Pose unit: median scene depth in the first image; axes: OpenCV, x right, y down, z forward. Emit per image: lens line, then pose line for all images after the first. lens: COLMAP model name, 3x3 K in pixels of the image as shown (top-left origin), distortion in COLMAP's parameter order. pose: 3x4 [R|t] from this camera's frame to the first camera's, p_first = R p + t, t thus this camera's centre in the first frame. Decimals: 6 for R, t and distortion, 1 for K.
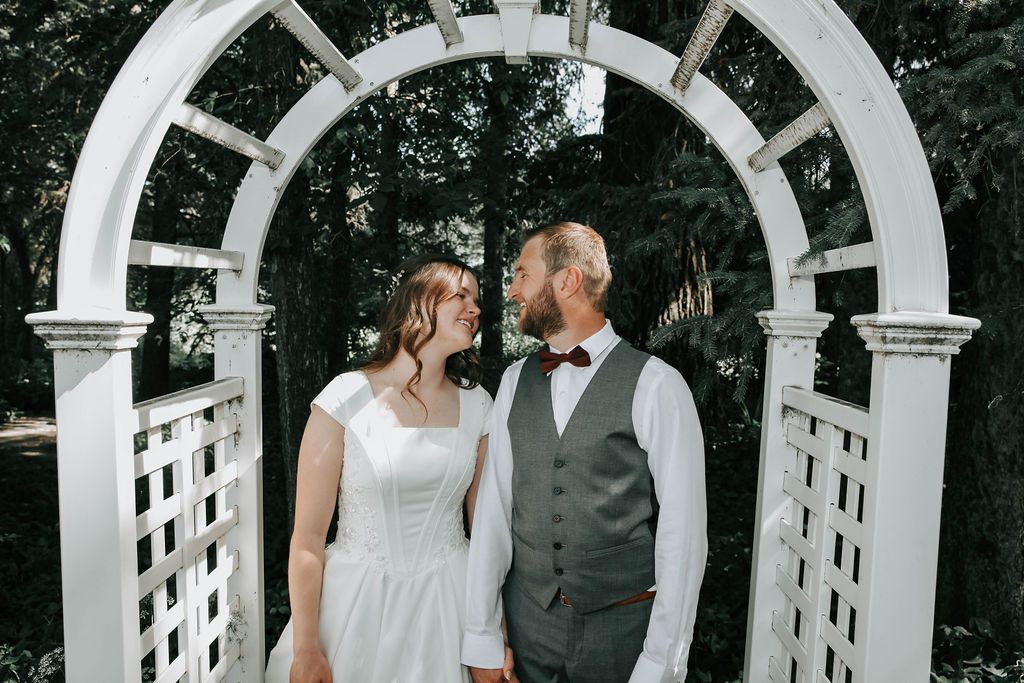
lens RADIAL K [[781.8, 0, 512.4], [0, 781.8, 341.7], [0, 0, 1]] dist [-0.064258, -0.000122]
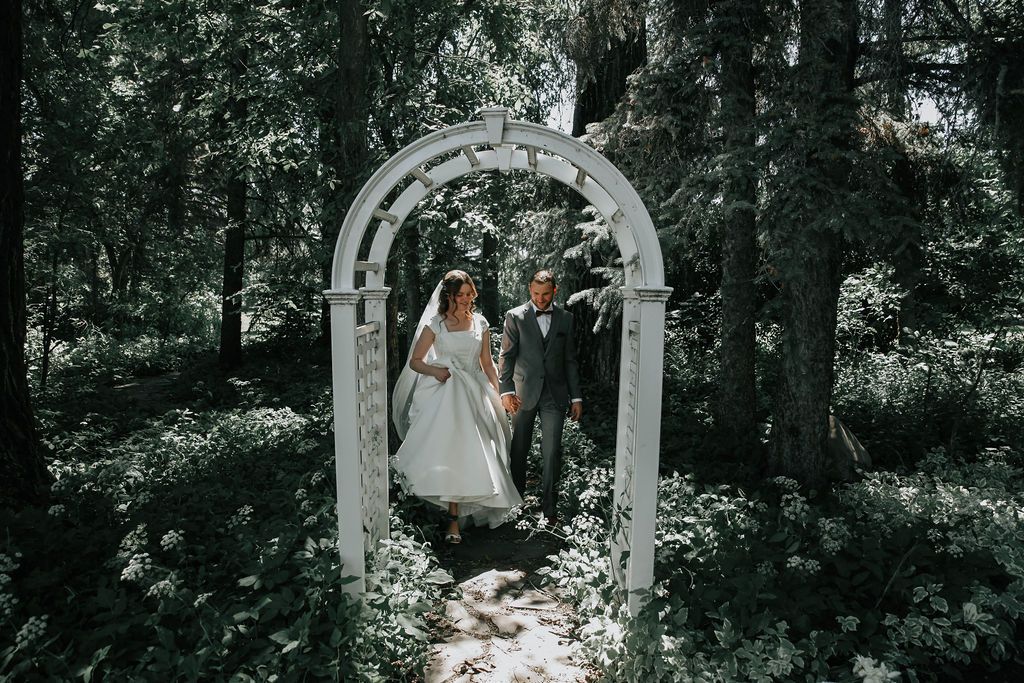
lens RADIAL K [[698.2, 0, 508.3], [0, 698.2, 345.5], [0, 0, 1]] dist [-0.106260, 0.079618]
pose [[0.999906, -0.013449, 0.002601, 0.002834], [0.013356, 0.999365, 0.033042, 0.032274], [-0.003043, -0.033004, 0.999451, -0.552054]]
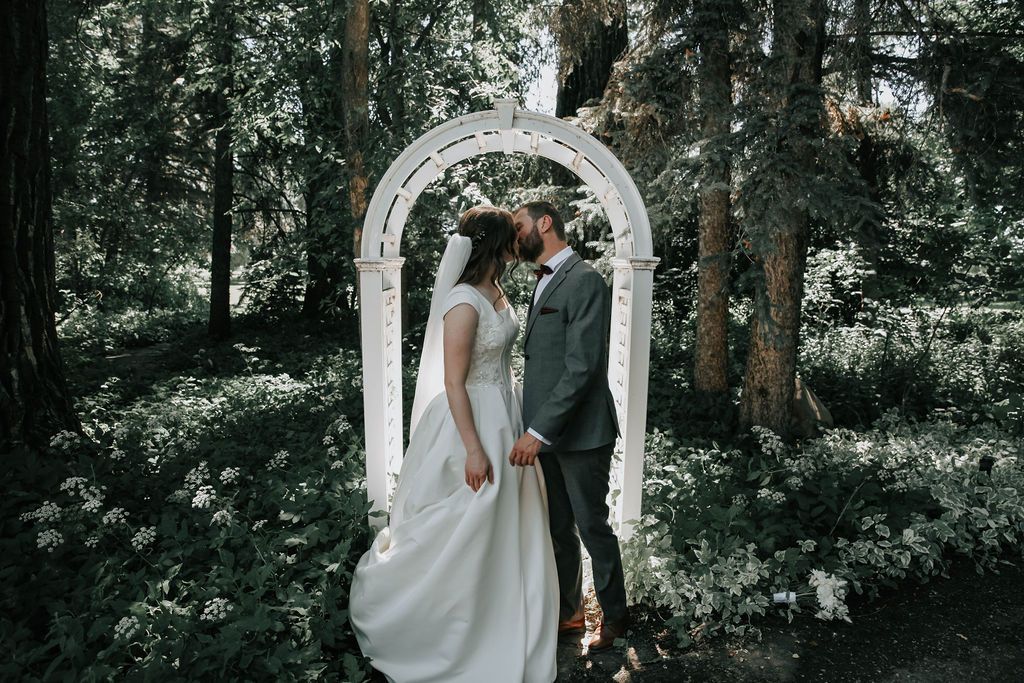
lens RADIAL K [[698.2, 0, 508.3], [0, 698.2, 345.5], [0, 0, 1]] dist [-0.106260, 0.079618]
pose [[0.999117, -0.013506, 0.039778, -0.052014], [0.010706, 0.997505, 0.069778, 0.045824], [-0.040621, -0.069291, 0.996769, -0.689092]]
